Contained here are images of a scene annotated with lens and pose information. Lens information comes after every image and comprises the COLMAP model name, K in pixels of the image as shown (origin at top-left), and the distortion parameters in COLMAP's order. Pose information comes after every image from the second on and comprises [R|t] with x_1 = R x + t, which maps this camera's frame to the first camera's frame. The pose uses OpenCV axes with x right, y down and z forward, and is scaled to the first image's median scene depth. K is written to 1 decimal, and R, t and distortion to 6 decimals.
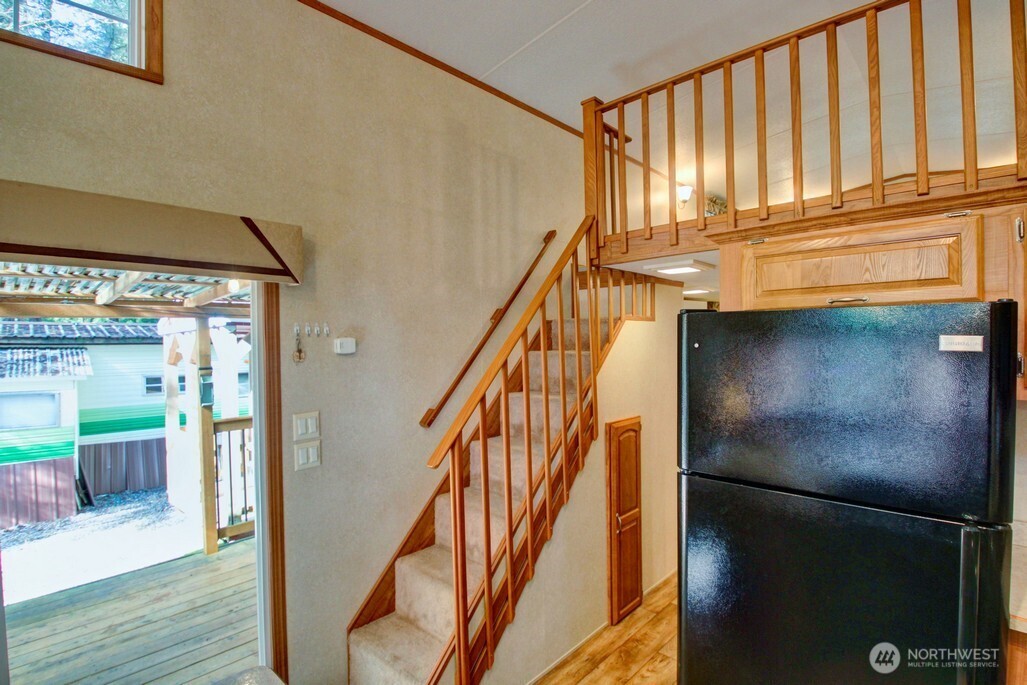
lens RADIAL K [[495.1, 0, 506.3], [0, 495.1, 347.6], [0, 0, 1]] dist [0.011176, -0.022112]
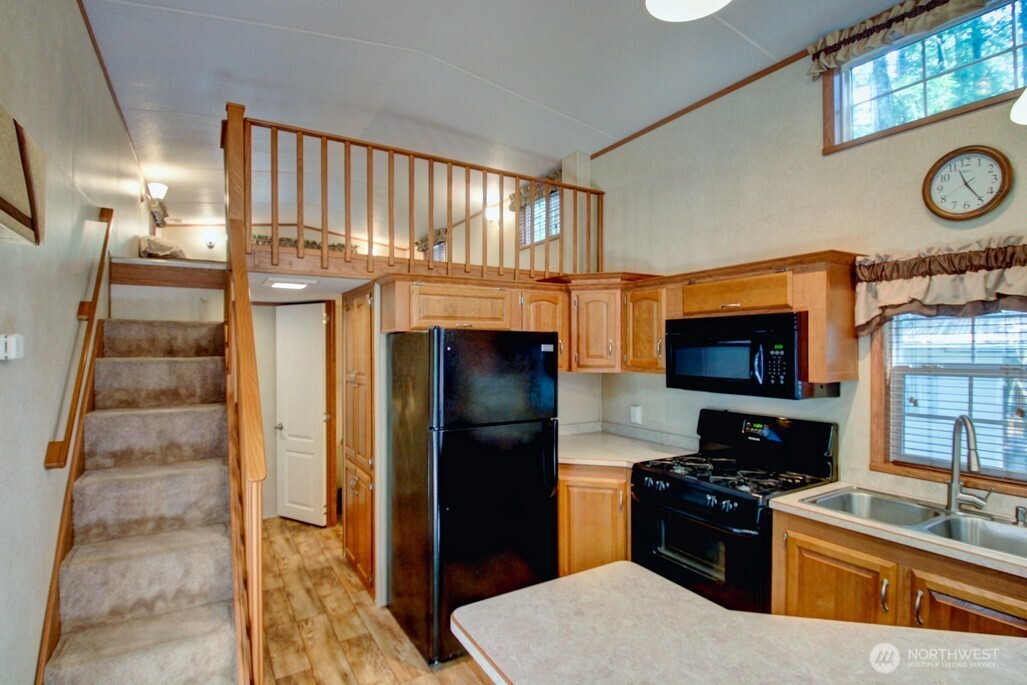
lens RADIAL K [[495.1, 0, 506.3], [0, 495.1, 347.6], [0, 0, 1]] dist [0.011176, -0.022112]
pose [[0.260699, 0.008568, 0.965382, -0.935980], [0.009546, 0.999889, -0.011452, 0.009870], [-0.965373, 0.012202, 0.260588, 0.324589]]
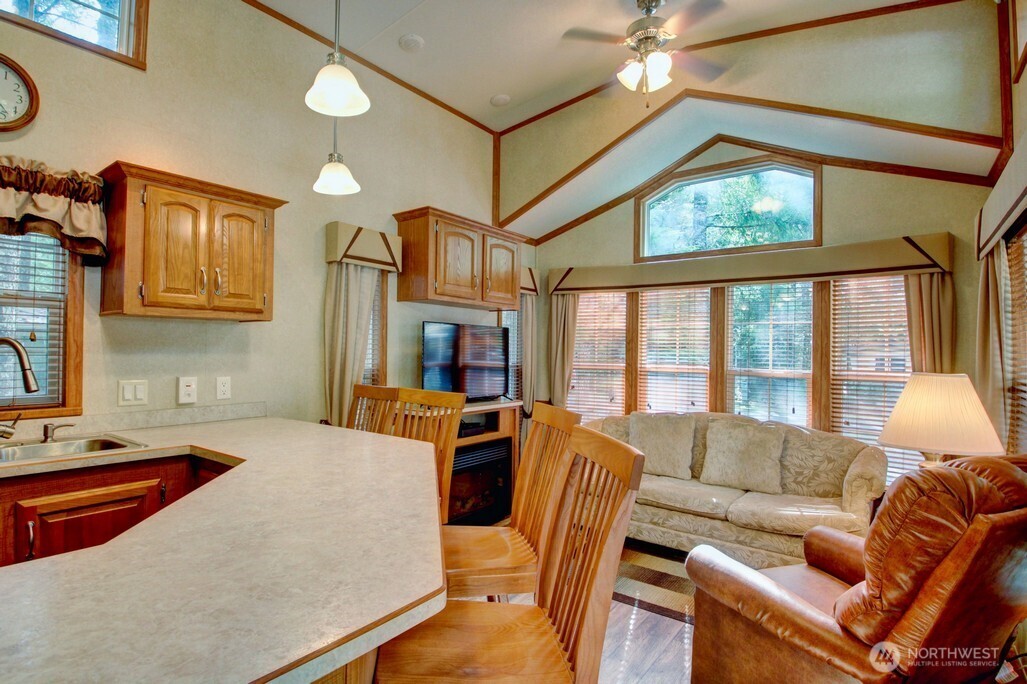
lens RADIAL K [[521.3, 0, 509.0], [0, 521.3, 344.6], [0, 0, 1]] dist [0.012701, -0.027306]
pose [[-0.992218, -0.001181, -0.124509, -0.534100], [-0.001045, 0.999999, -0.001162, 0.165037], [0.124511, -0.001023, -0.992218, 0.787567]]
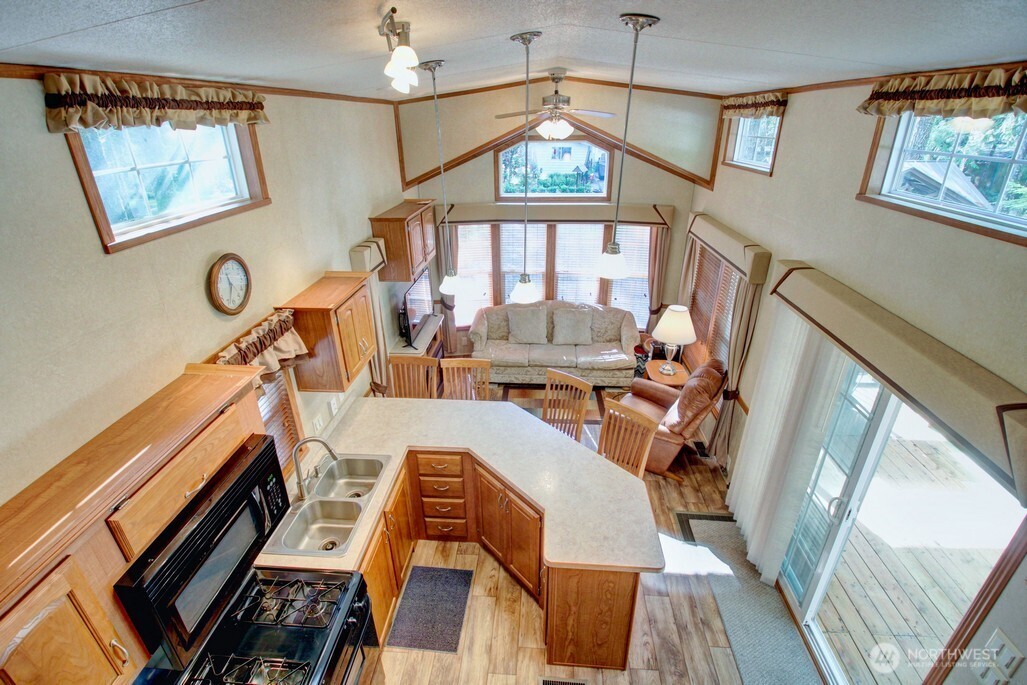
lens RADIAL K [[473.5, 0, 509.5], [0, 473.5, 344.1], [0, 0, 1]] dist [0.027904, -0.035792]
pose [[-0.771477, 0.289322, -0.566671, 0.604213], [0.015787, 0.899062, 0.437537, -0.768399], [0.636061, 0.328604, -0.698173, 1.022736]]
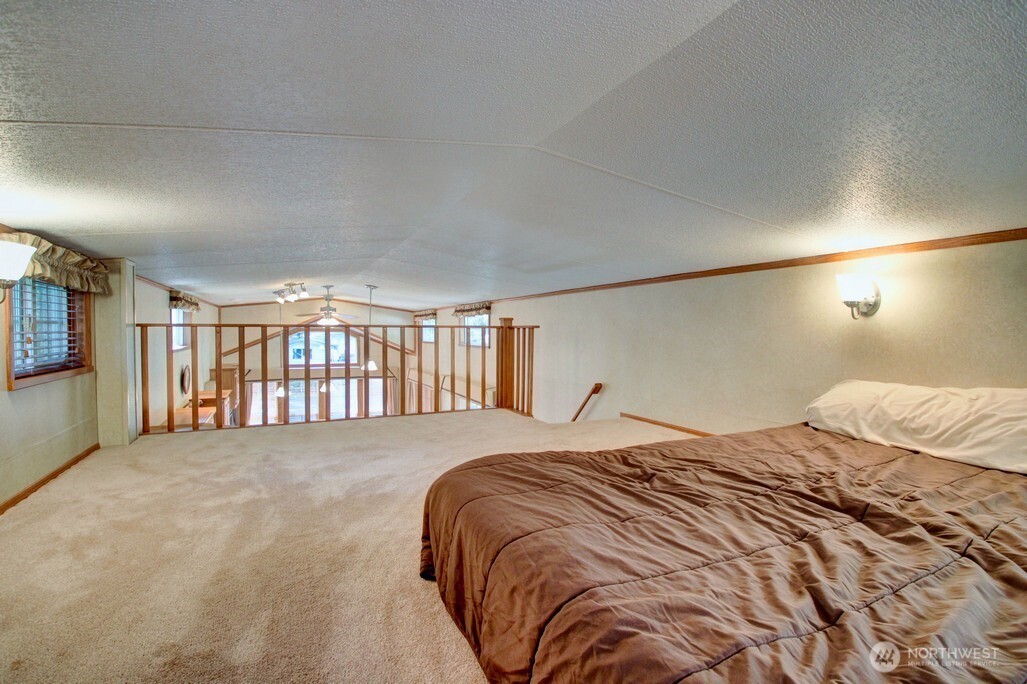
lens RADIAL K [[478.3, 0, 506.4], [0, 478.3, 349.4], [0, 0, 1]] dist [0.007981, -0.022117]
pose [[-0.358815, 0.042897, -0.932423, 2.307175], [-0.011659, 0.998660, 0.050430, -0.692452], [0.933336, 0.028966, -0.357833, 2.274832]]
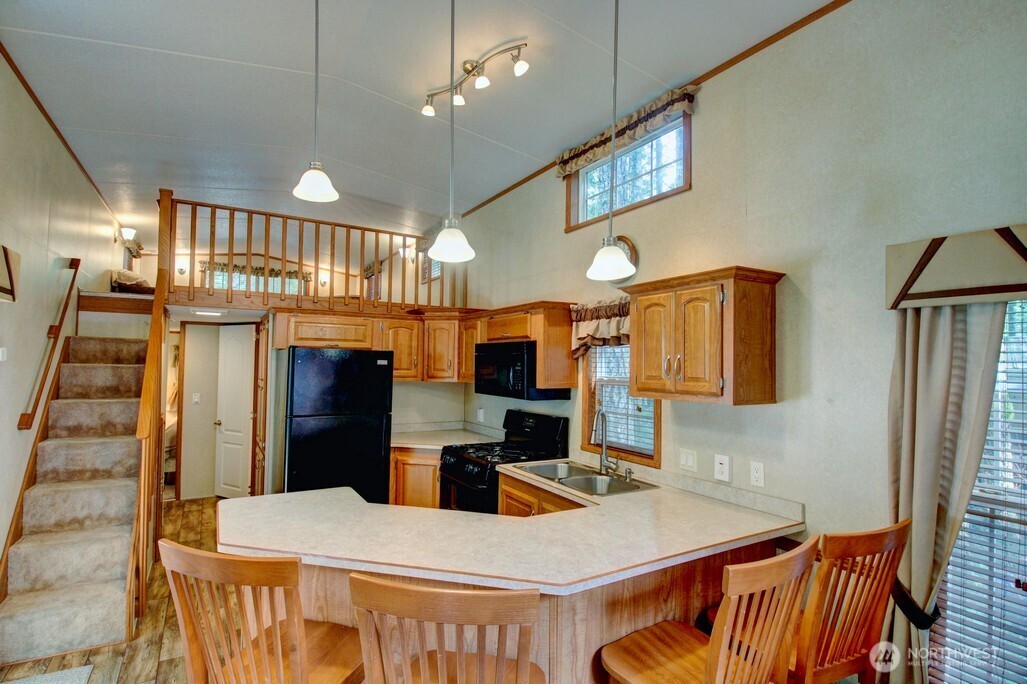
lens RADIAL K [[495.1, 0, 506.3], [0, 495.1, 347.1], [0, 0, 1]] dist [0.011176, -0.022112]
pose [[0.265734, 0.046742, 0.962913, -1.350069], [-0.009273, 0.998902, -0.045930, 0.021779], [-0.964002, 0.003276, 0.265876, -0.479472]]
